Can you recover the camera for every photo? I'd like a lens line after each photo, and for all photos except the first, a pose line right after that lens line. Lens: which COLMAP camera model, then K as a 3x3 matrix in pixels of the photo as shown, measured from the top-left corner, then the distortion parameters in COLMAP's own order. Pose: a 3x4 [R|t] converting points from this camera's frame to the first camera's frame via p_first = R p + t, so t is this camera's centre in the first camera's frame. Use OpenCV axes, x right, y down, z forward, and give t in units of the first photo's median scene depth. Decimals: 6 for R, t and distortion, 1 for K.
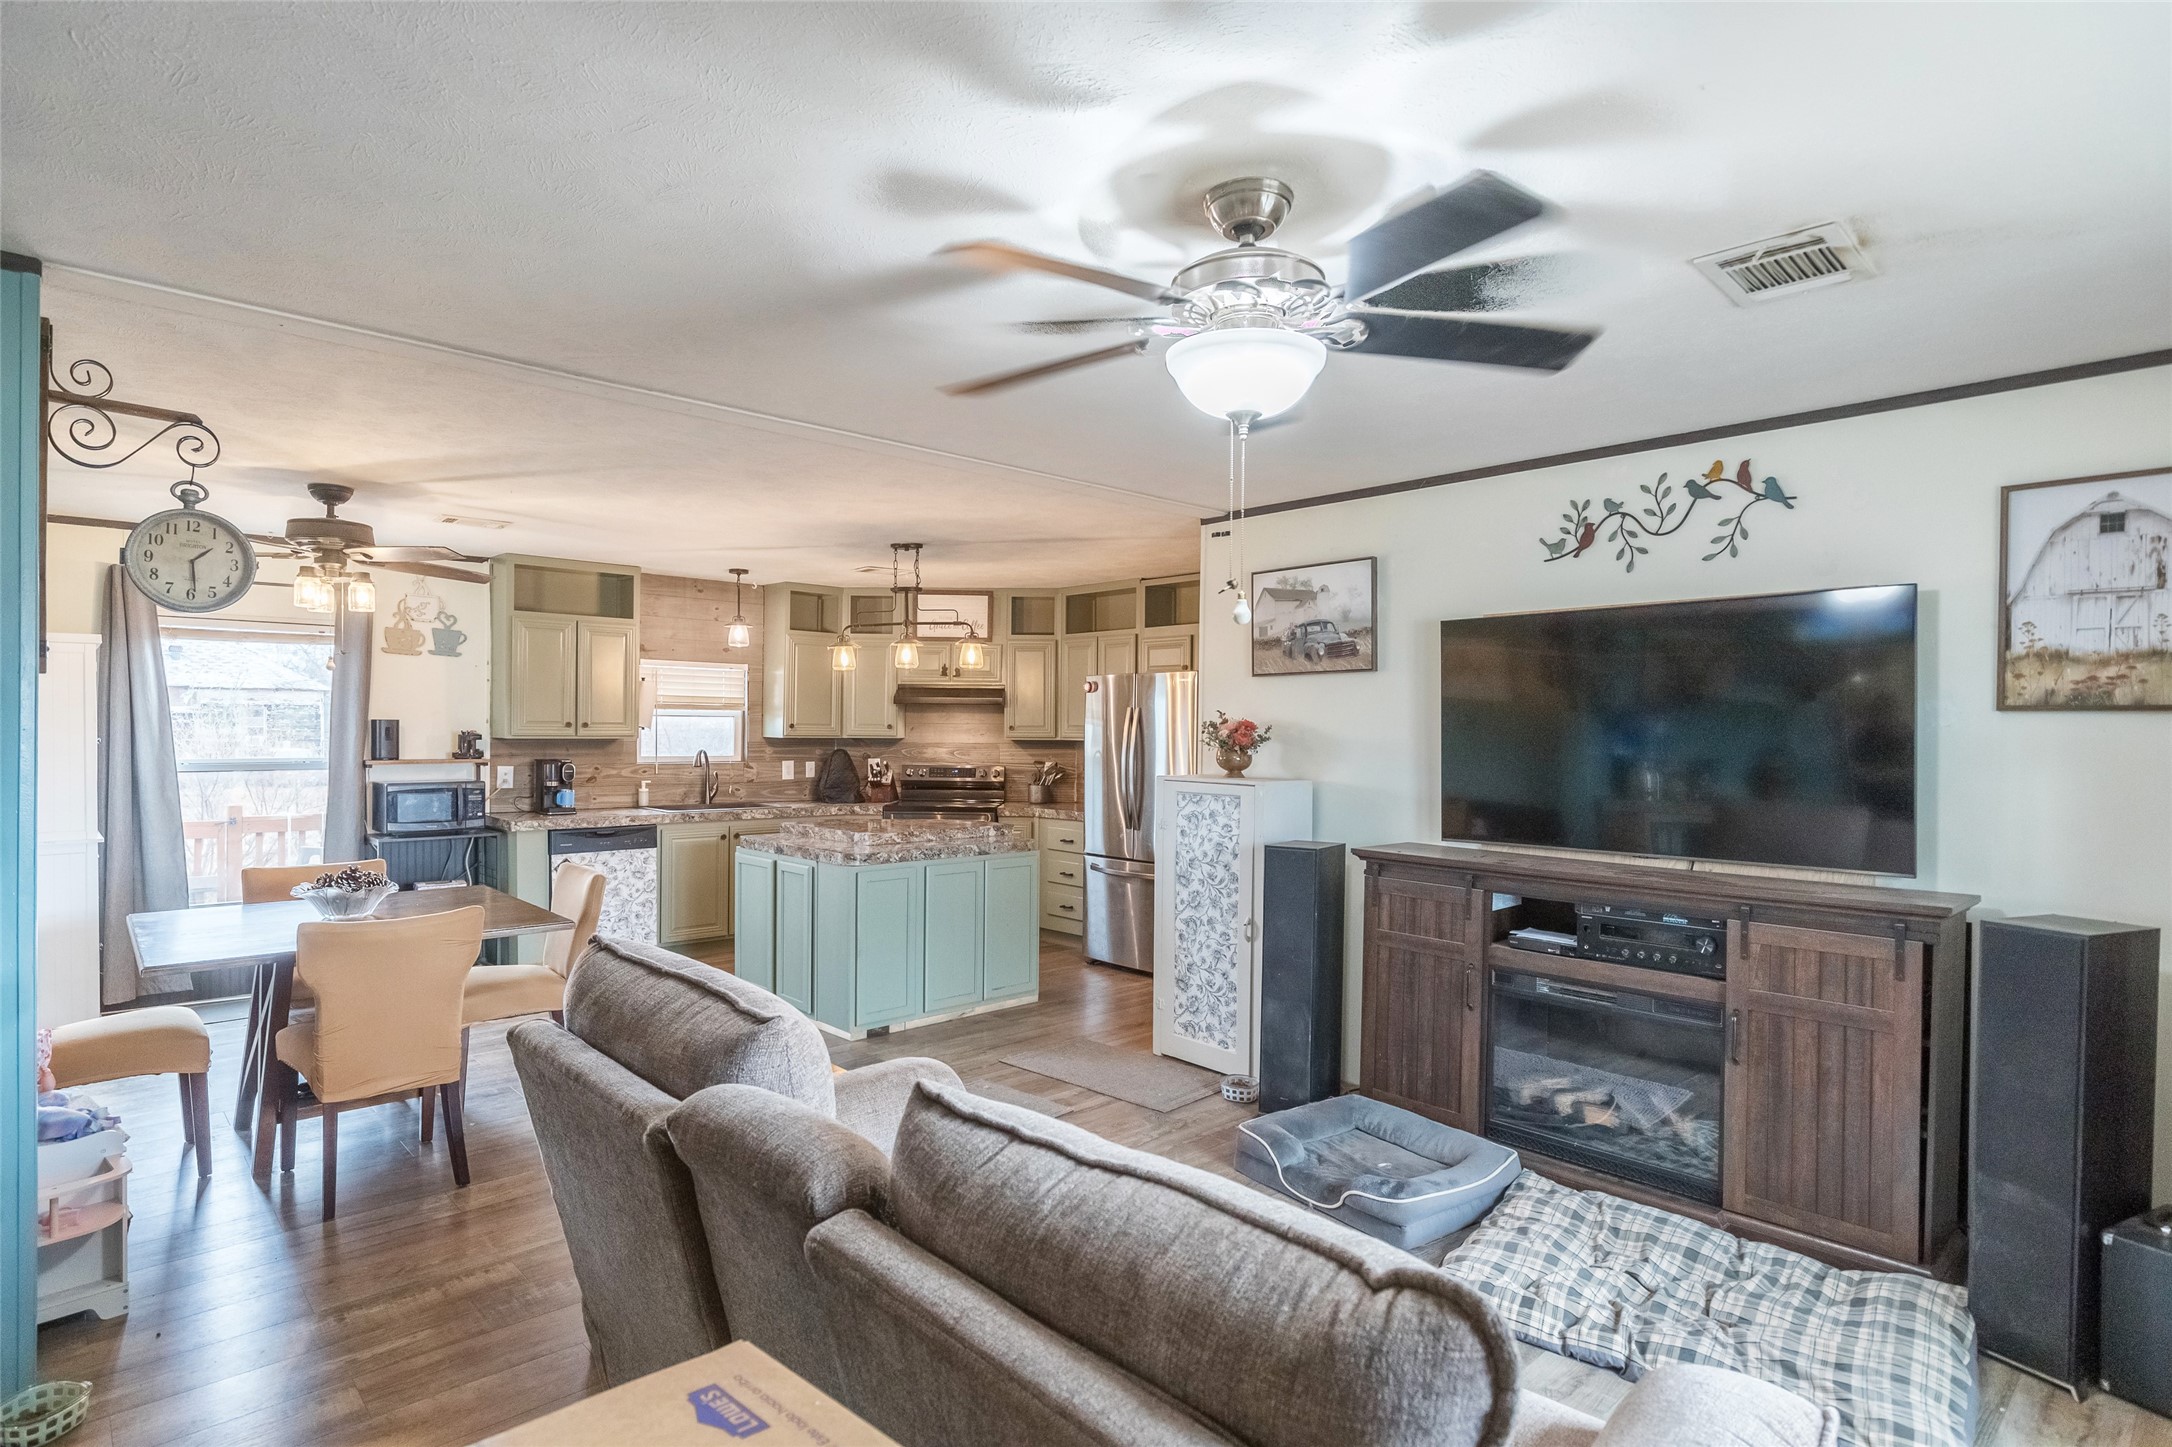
lens RADIAL K [[1128.8, 0, 1091.8], [0, 1128.8, 732.7], [0, 0, 1]] dist [0.000415, -0.002980]
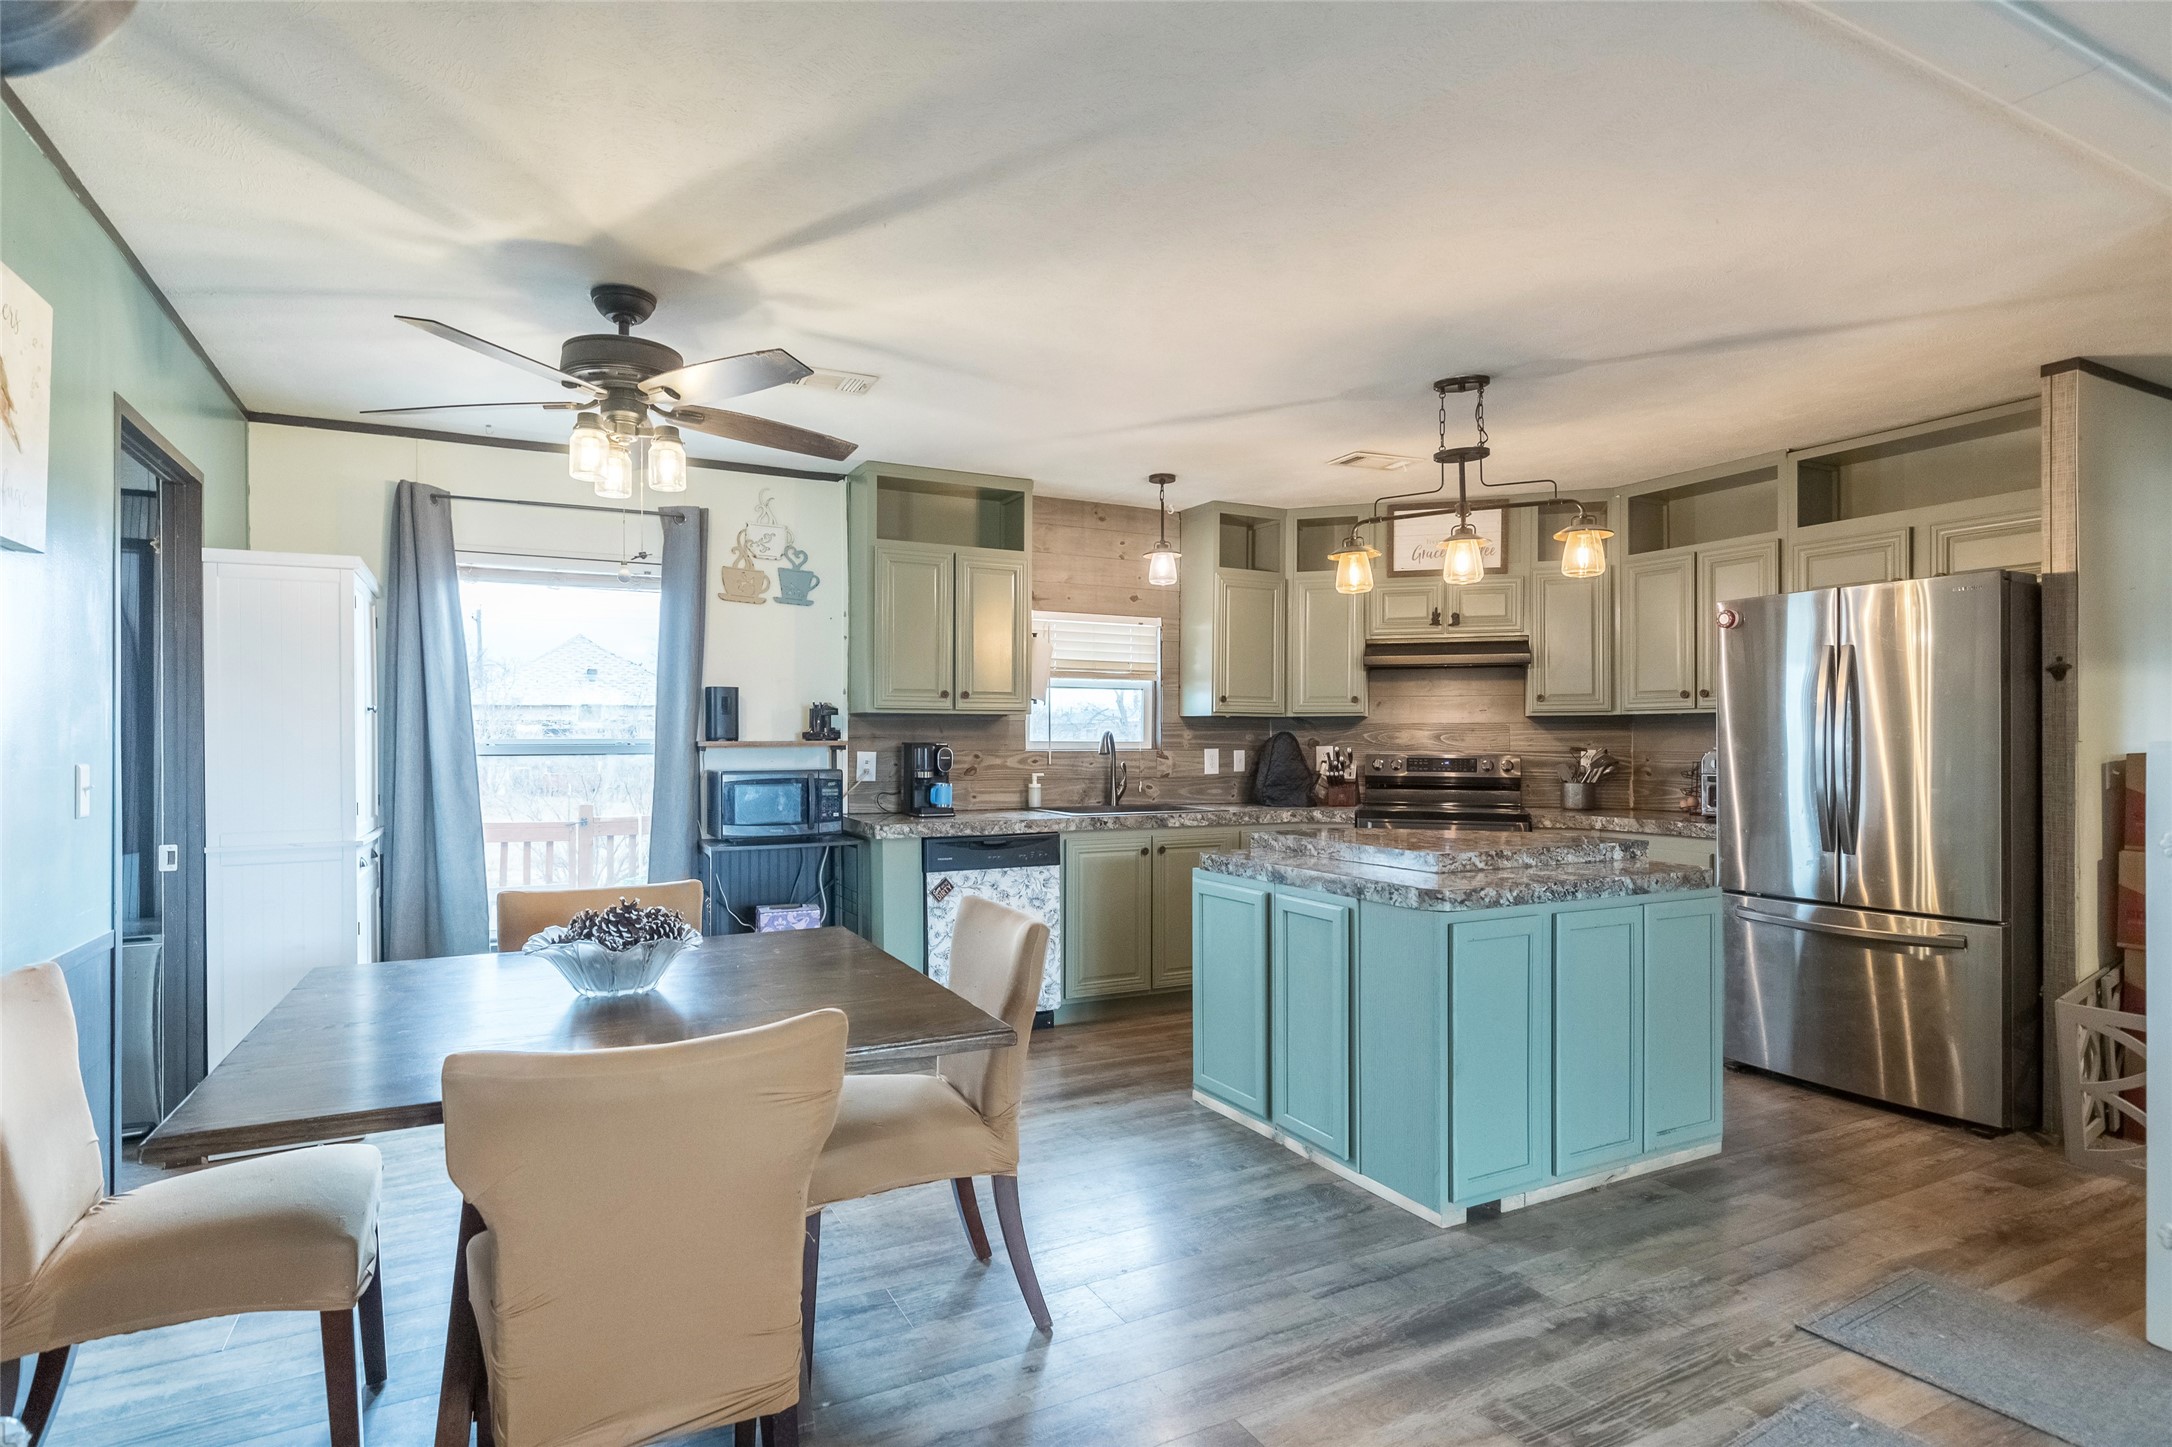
lens RADIAL K [[1128.8, 0, 1087.8], [0, 1128.8, 729.4], [0, 0, 1]] dist [0.000415, -0.002980]
pose [[0.962131, -0.010533, -0.272386, -0.176041], [0.006579, 0.999859, -0.015428, 0.027779], [0.272510, 0.013051, 0.962064, 0.322979]]
